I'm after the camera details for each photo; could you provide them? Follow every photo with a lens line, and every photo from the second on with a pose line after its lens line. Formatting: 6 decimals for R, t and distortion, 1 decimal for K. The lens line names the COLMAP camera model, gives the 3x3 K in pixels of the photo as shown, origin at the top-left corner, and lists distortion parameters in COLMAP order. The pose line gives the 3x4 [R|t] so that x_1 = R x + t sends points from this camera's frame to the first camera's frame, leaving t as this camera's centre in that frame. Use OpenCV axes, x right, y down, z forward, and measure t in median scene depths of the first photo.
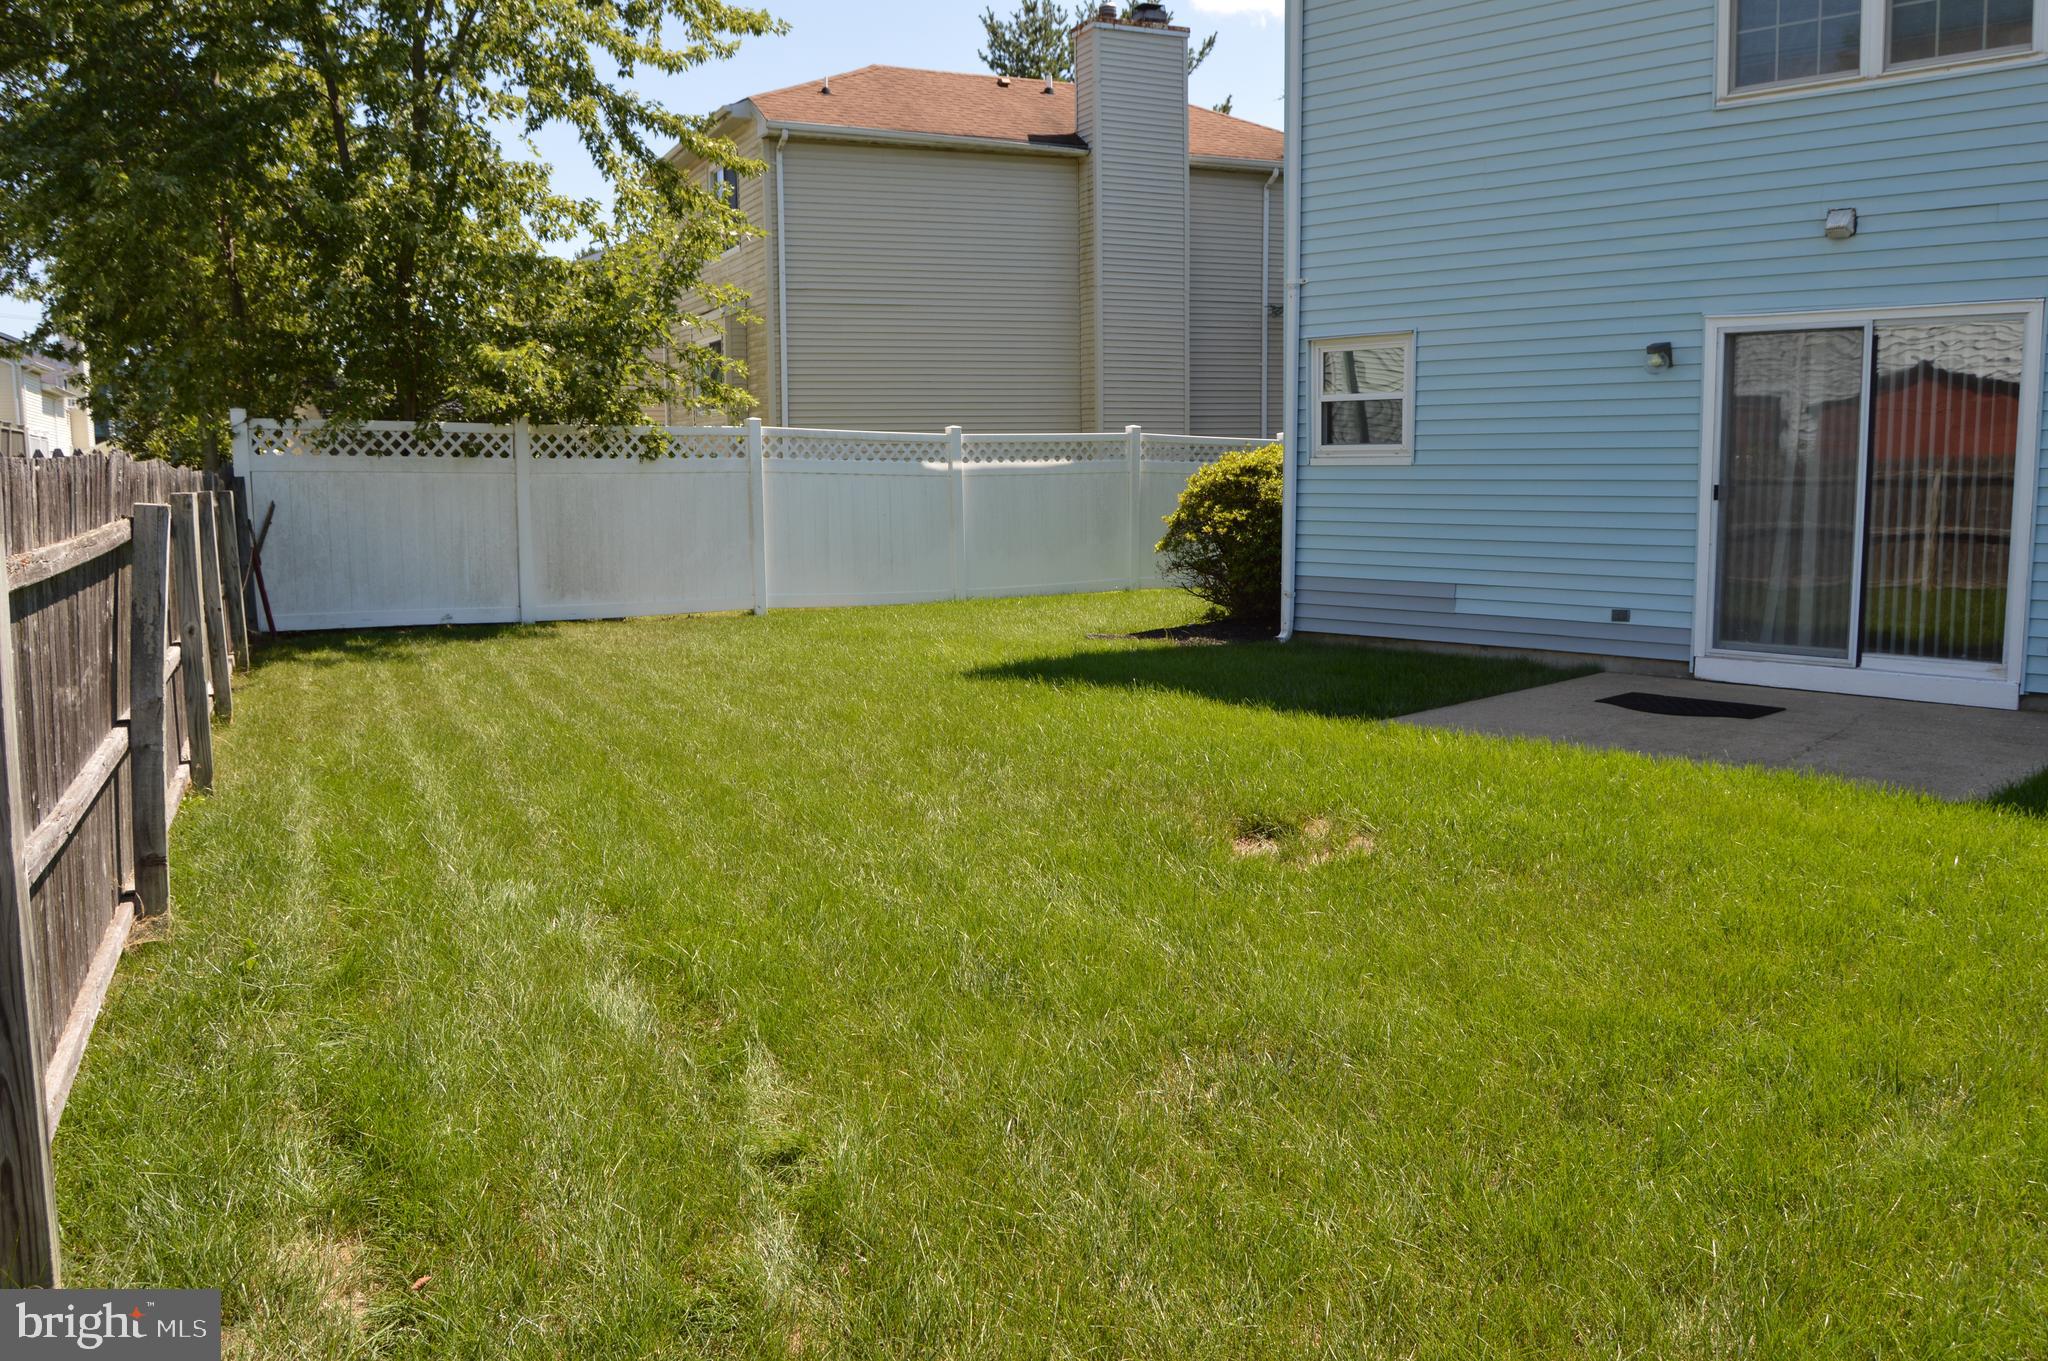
lens RADIAL K [[1610.5, 0, 1023.0], [0, 1610.5, 672.2], [0, 0, 1]] dist [-0.071722, 0.005810]
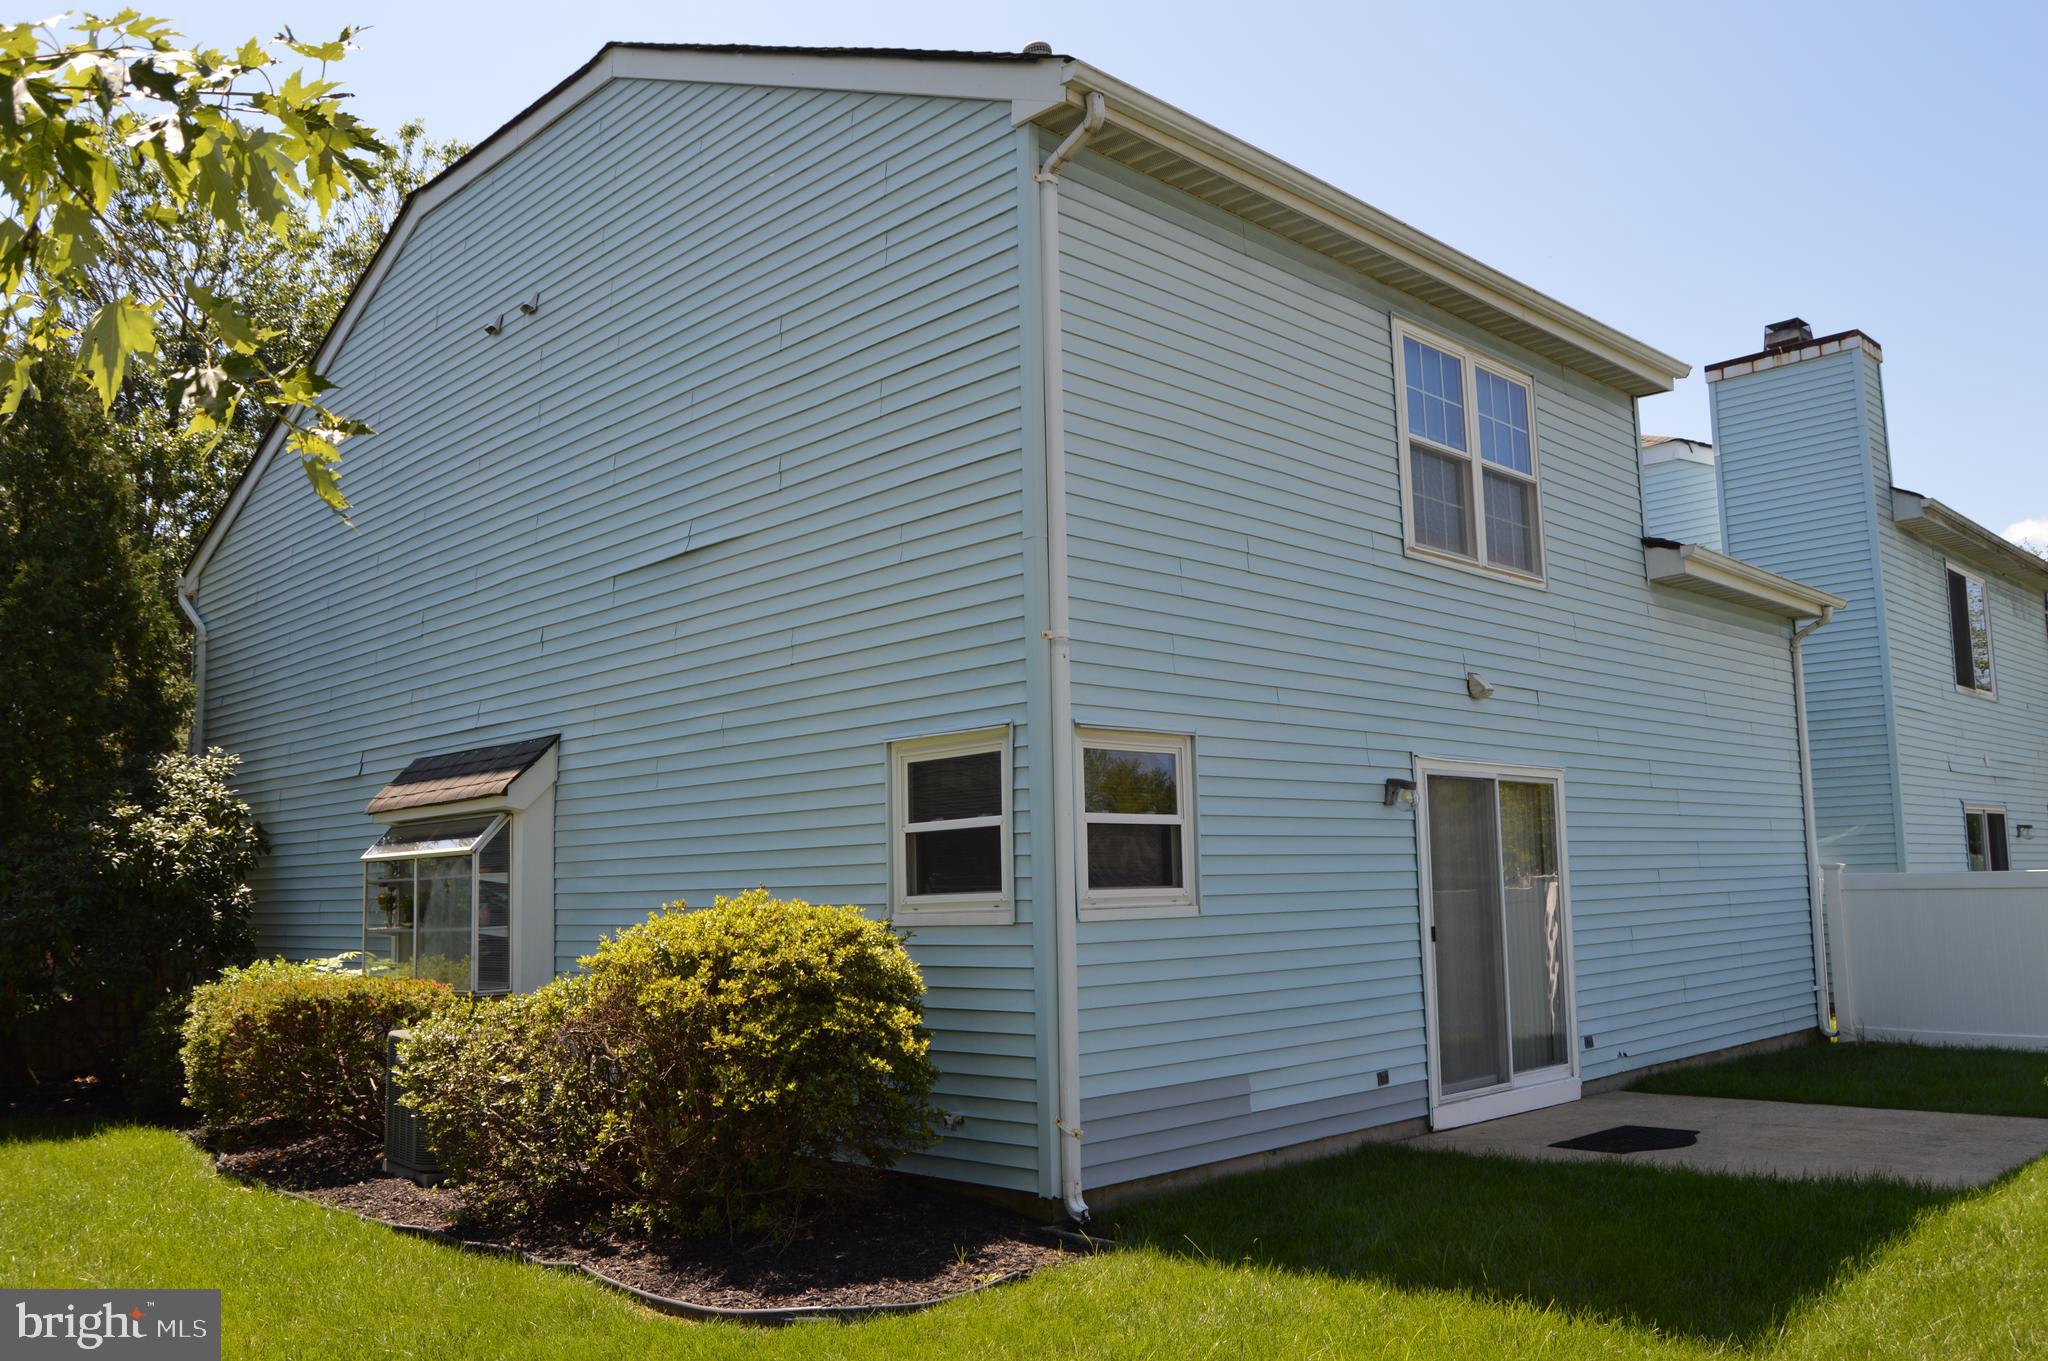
lens RADIAL K [[1610.5, 0, 1024.2], [0, 1610.5, 686.1], [0, 0, 1]] dist [-0.071722, 0.005810]
pose [[0.015713, 0.141925, 0.989753, -0.538229], [0.159442, 0.976853, -0.142606, -0.153568], [-0.987082, 0.160049, -0.007280, 1.168799]]
